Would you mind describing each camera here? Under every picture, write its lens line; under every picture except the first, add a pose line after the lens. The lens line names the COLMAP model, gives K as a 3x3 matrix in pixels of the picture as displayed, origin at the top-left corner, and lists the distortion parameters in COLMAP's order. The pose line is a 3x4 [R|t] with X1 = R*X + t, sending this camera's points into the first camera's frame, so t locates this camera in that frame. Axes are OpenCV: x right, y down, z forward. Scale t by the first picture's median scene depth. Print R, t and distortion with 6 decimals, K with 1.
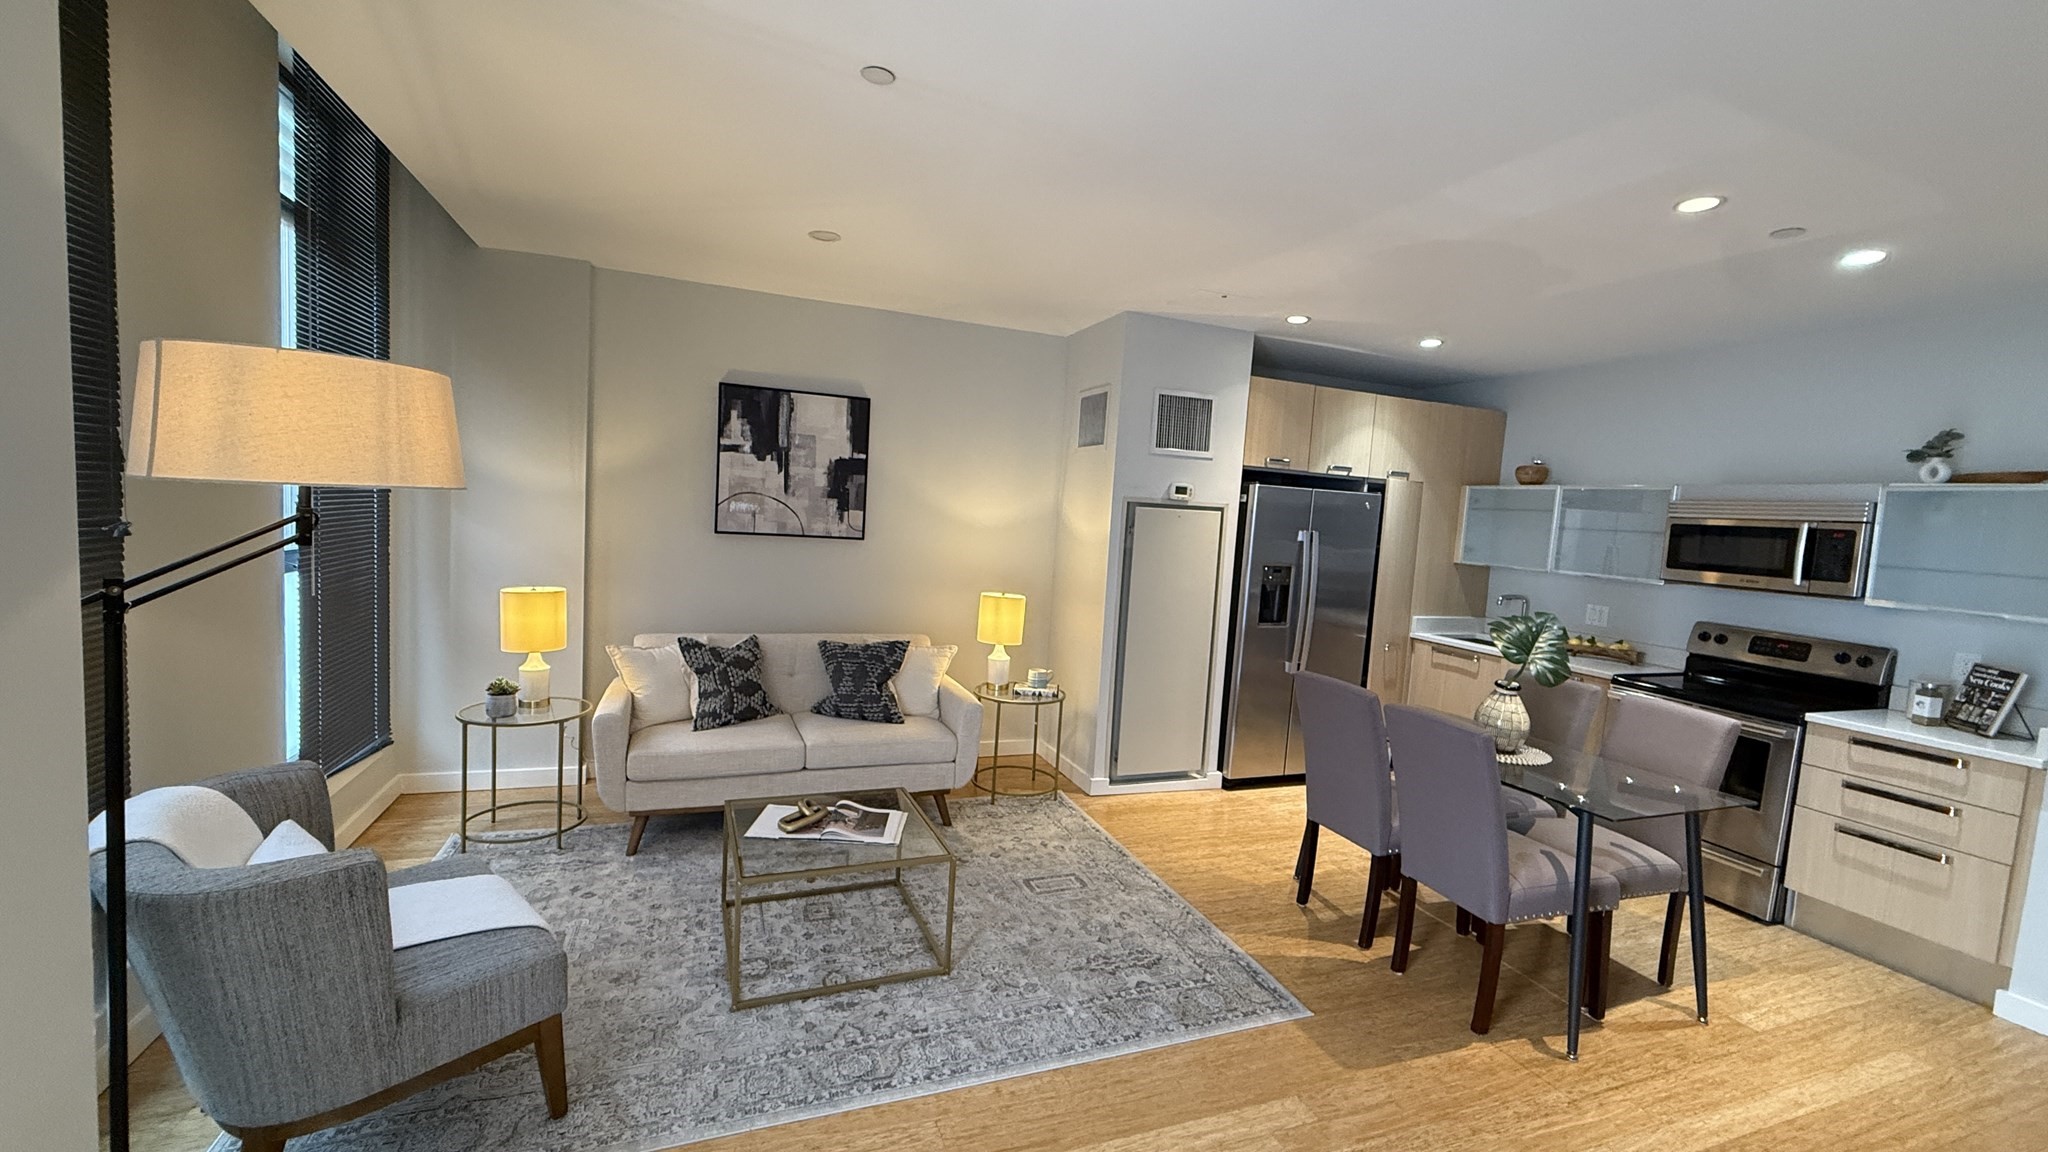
lens RADIAL K [[810.4, 0, 1017.9], [0, 810.4, 577.5], [0, 0, 1]] dist [-0.001762, -0.000247]
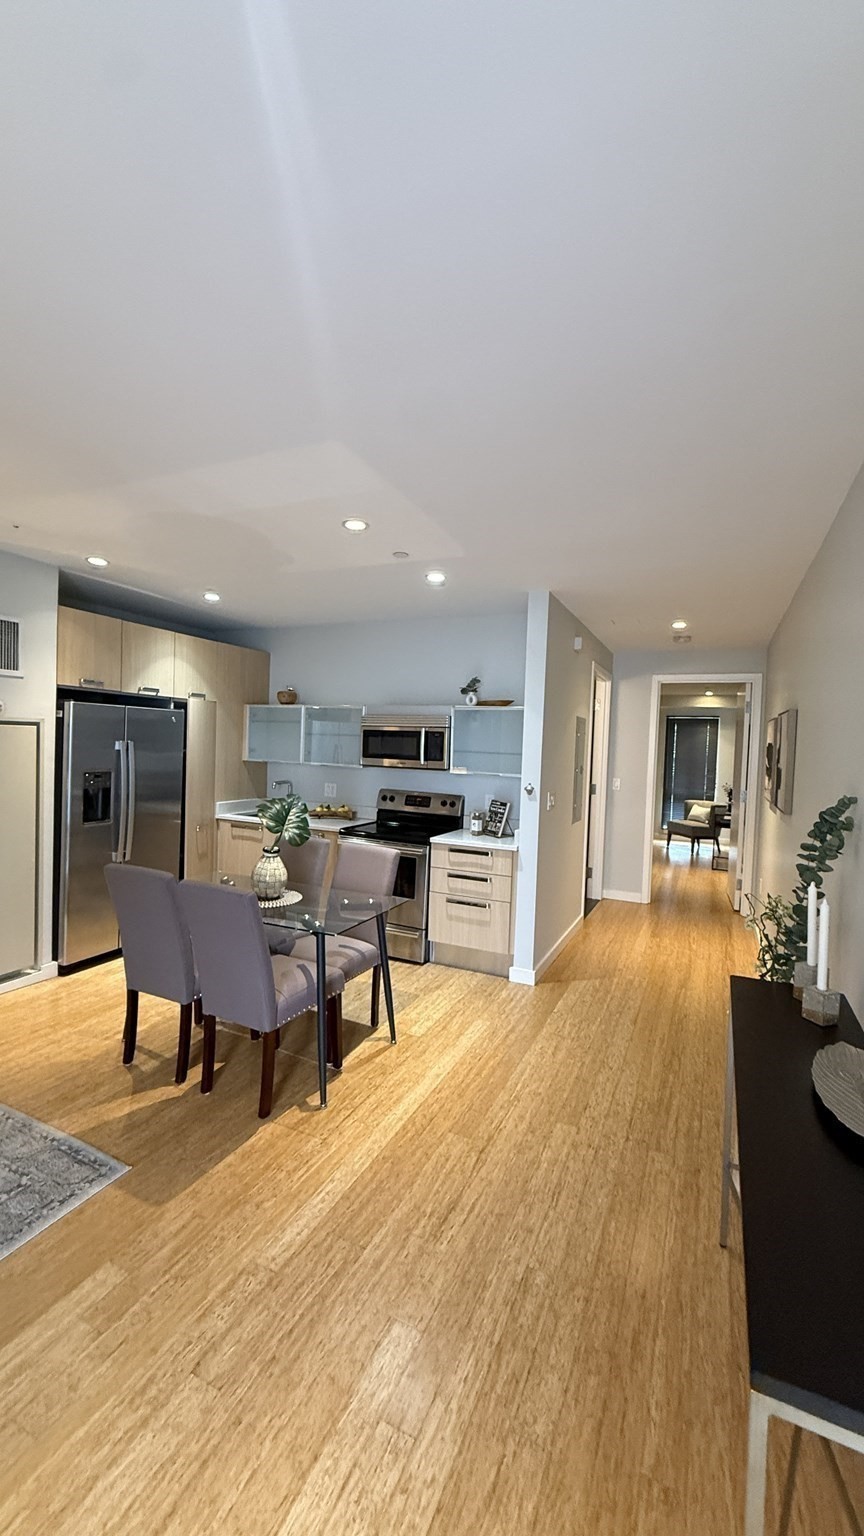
lens RADIAL K [[607.8, 0, 432.1], [0, 607.8, 768.5], [0, 0, 1]] dist [-0.001762, -0.000247]
pose [[0.717887, -0.062898, 0.693312, 0.070586], [0.066690, 0.997543, 0.021444, -0.006869], [-0.692958, 0.030842, 0.720318, 0.046166]]
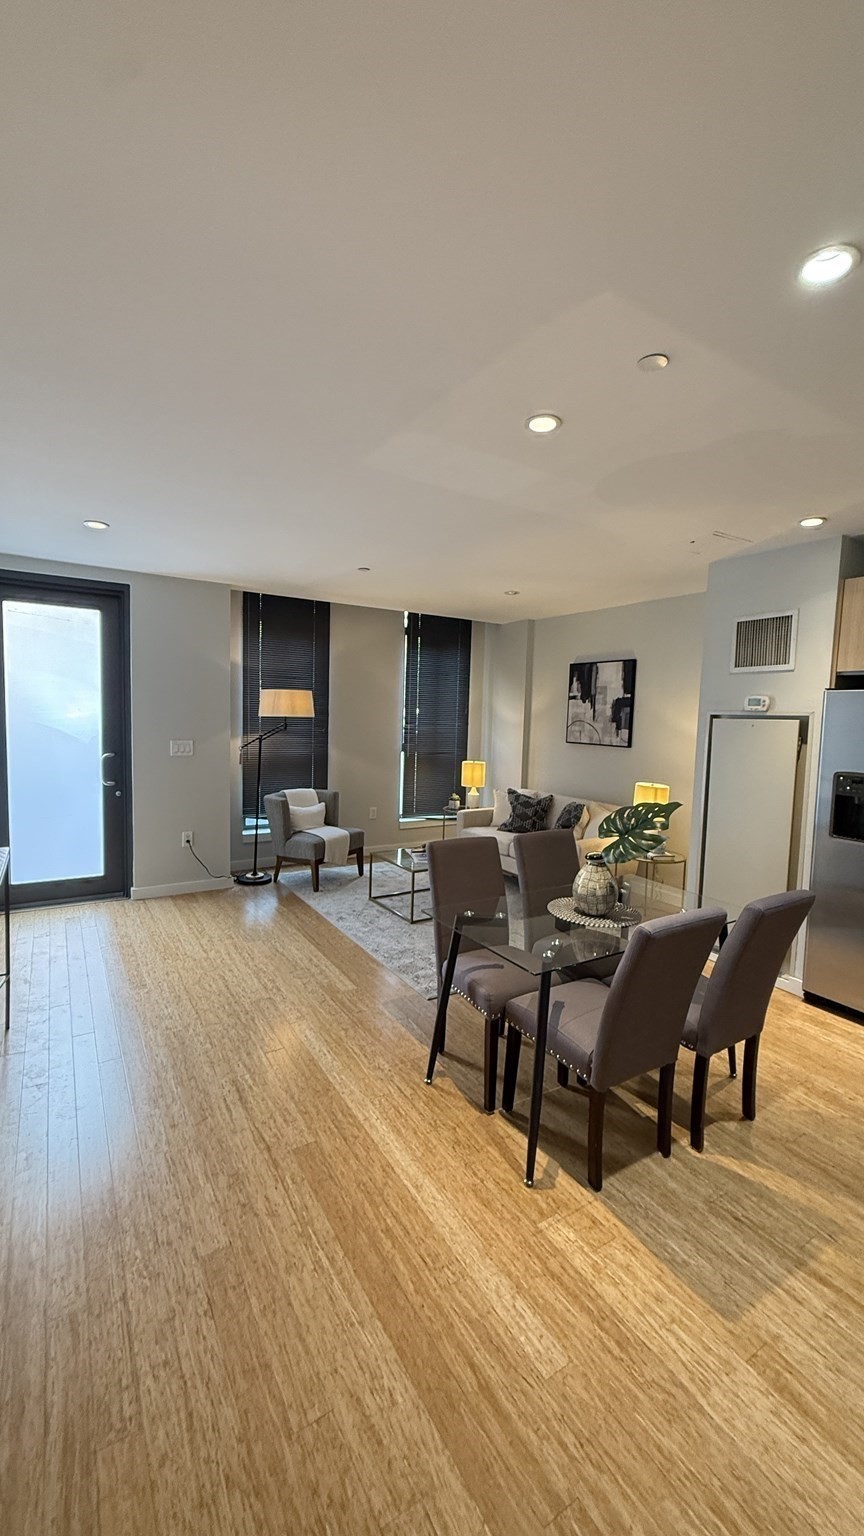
lens RADIAL K [[607.8, 0, 430.0], [0, 607.8, 756.1], [0, 0, 1]] dist [-0.001762, -0.000247]
pose [[0.189504, 0.014162, -0.981778, 1.051405], [-0.099790, 0.994996, -0.004909, 0.017278], [0.976796, 0.098902, 0.189969, 0.453001]]
